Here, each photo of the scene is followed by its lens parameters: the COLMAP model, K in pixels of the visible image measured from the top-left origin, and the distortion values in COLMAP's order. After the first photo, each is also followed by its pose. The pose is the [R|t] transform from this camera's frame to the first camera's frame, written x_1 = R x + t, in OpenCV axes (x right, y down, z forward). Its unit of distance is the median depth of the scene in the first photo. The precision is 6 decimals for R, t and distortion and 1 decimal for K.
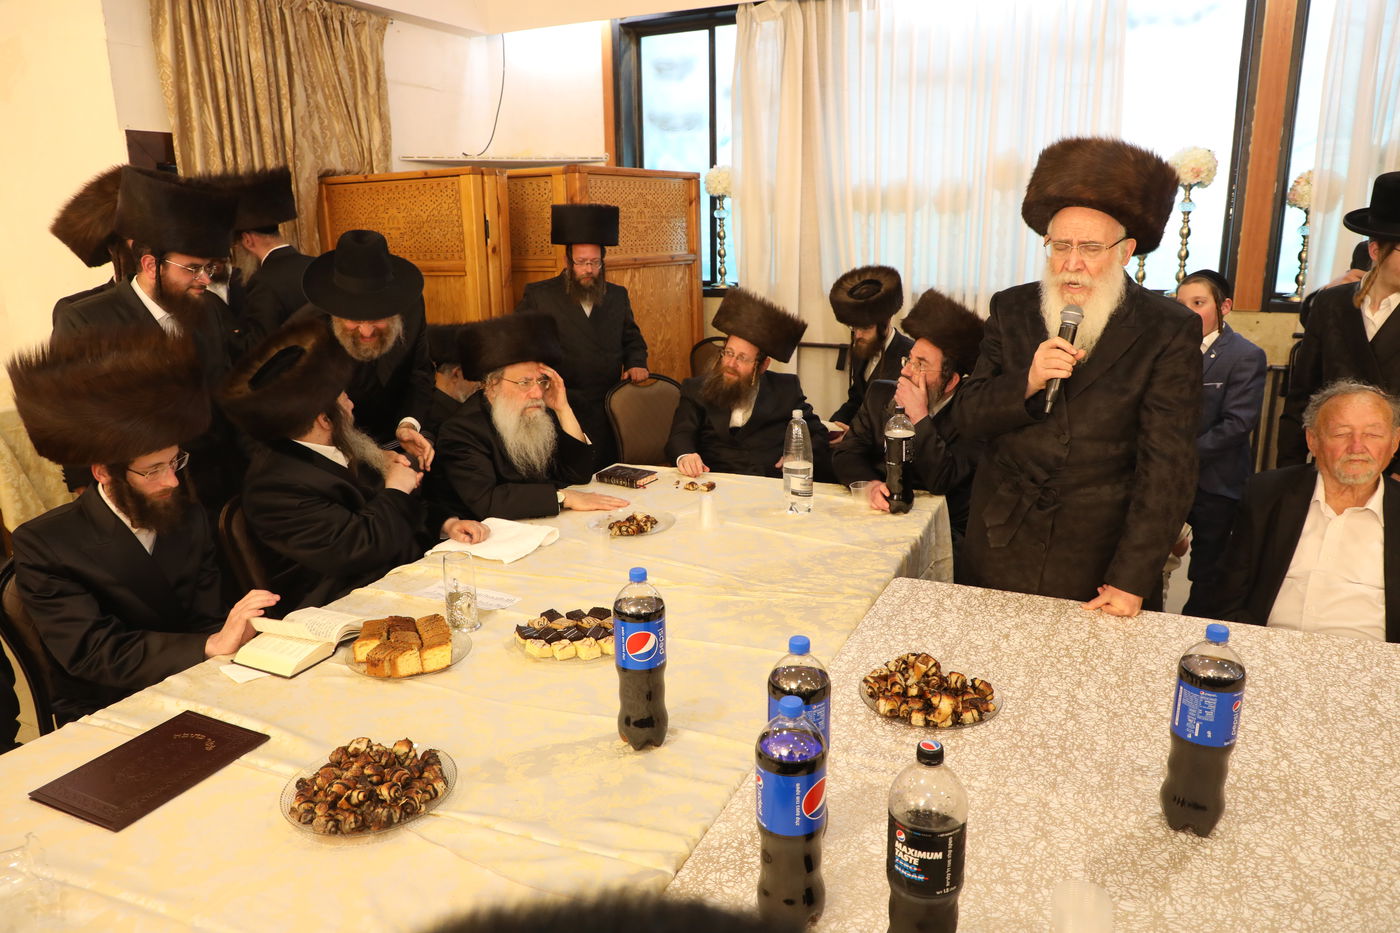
lens RADIAL K [[983.6, 0, 708.1], [0, 983.6, 459.6], [0, 0, 1]] dist [-0.048438, 0.024264]
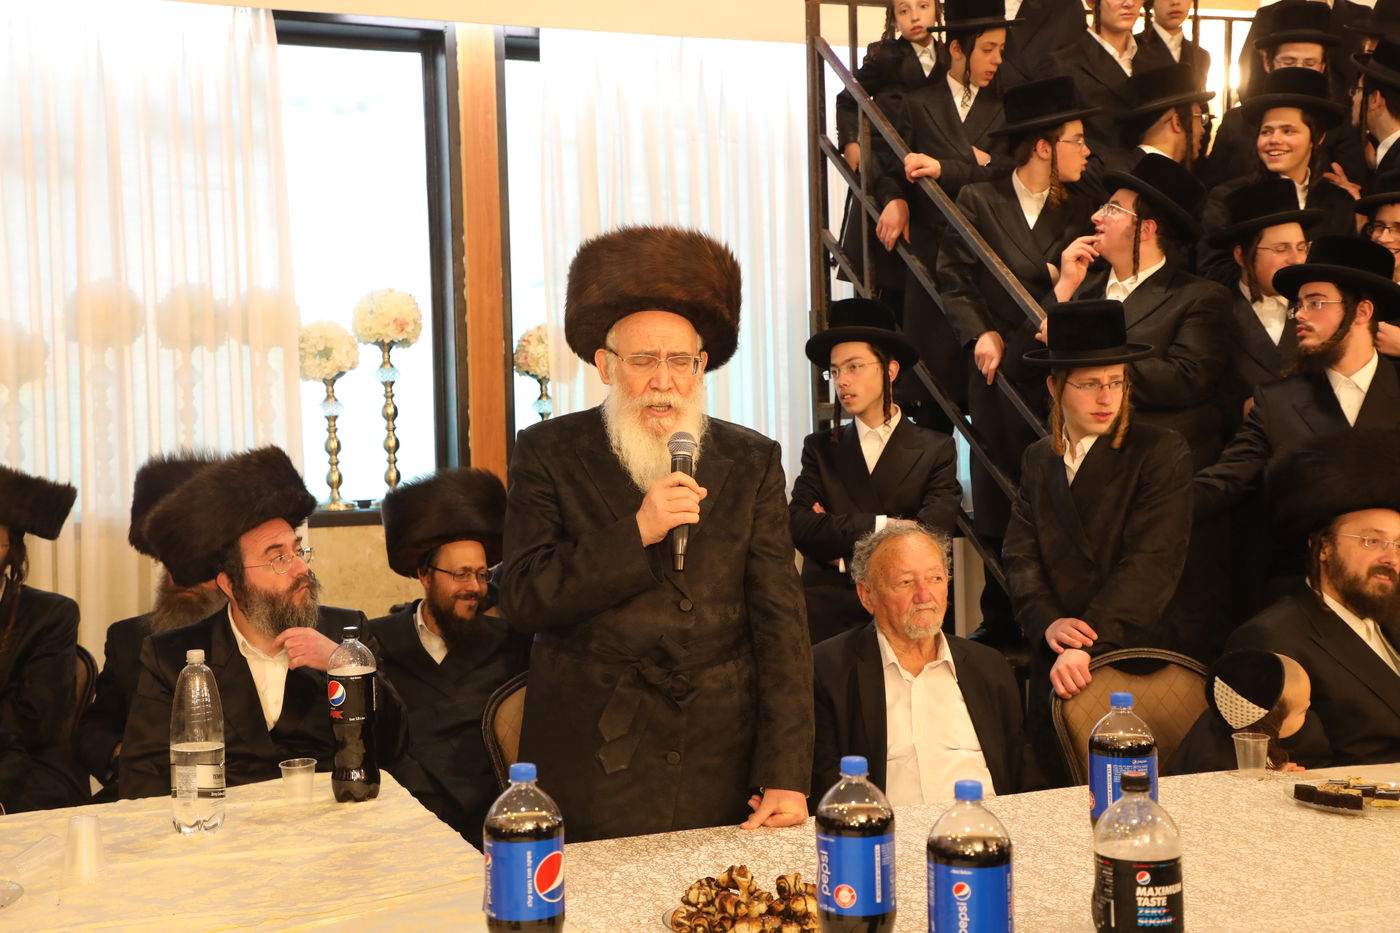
lens RADIAL K [[1972.1, 0, 660.5], [0, 1972.1, 426.9], [0, 0, 1]] dist [0.235753, 0.000000]
pose [[0.670303, 0.009571, 0.742026, -0.777032], [0.191334, 0.963880, -0.185273, 0.123756], [-0.716998, 0.266163, 0.644260, -0.006497]]
